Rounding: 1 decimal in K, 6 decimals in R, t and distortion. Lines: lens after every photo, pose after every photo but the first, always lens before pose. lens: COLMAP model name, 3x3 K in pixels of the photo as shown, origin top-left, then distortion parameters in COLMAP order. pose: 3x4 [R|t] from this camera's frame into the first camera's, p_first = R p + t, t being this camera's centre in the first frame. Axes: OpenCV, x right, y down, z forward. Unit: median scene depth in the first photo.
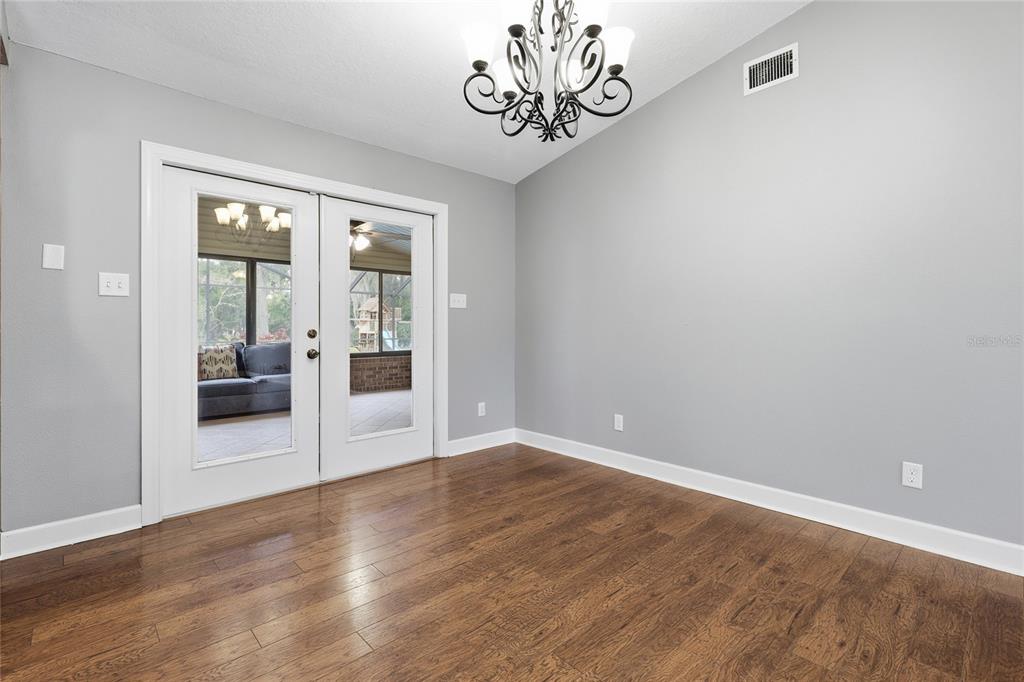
lens RADIAL K [[471.2, 0, 509.1], [0, 471.2, 322.9], [0, 0, 1]] dist [0.004217, -0.001529]
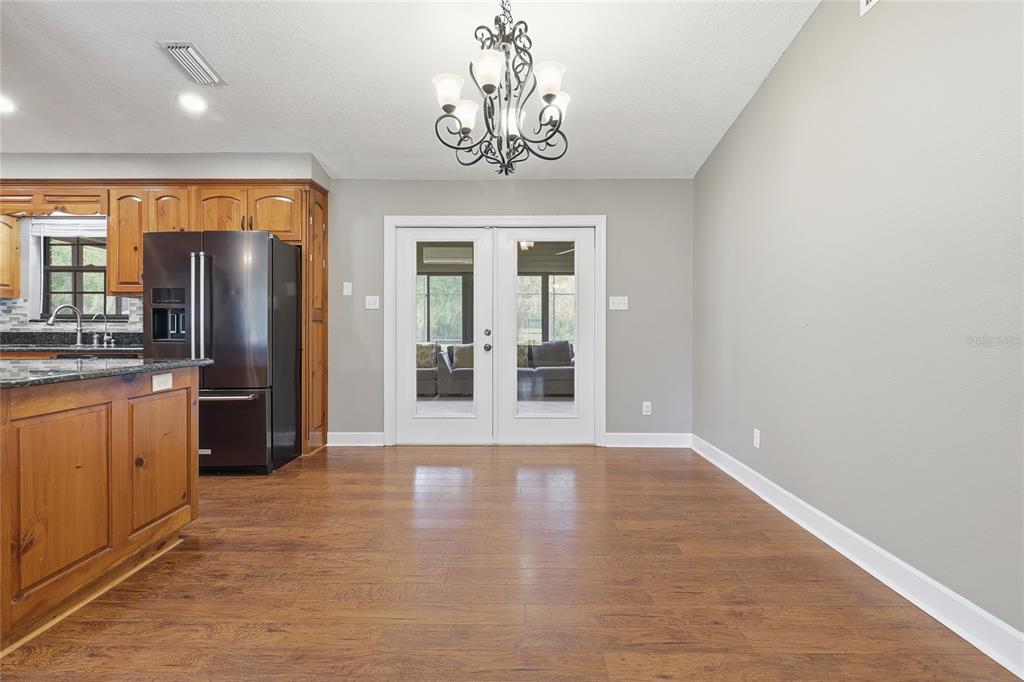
lens RADIAL K [[471.2, 0, 506.8], [0, 471.2, 328.2], [0, 0, 1]] dist [0.004217, -0.001529]
pose [[0.721406, 0.000302, -0.692512, 0.543825], [0.004119, 0.999980, 0.004727, 0.004889], [0.692500, -0.006262, 0.721391, 0.071717]]
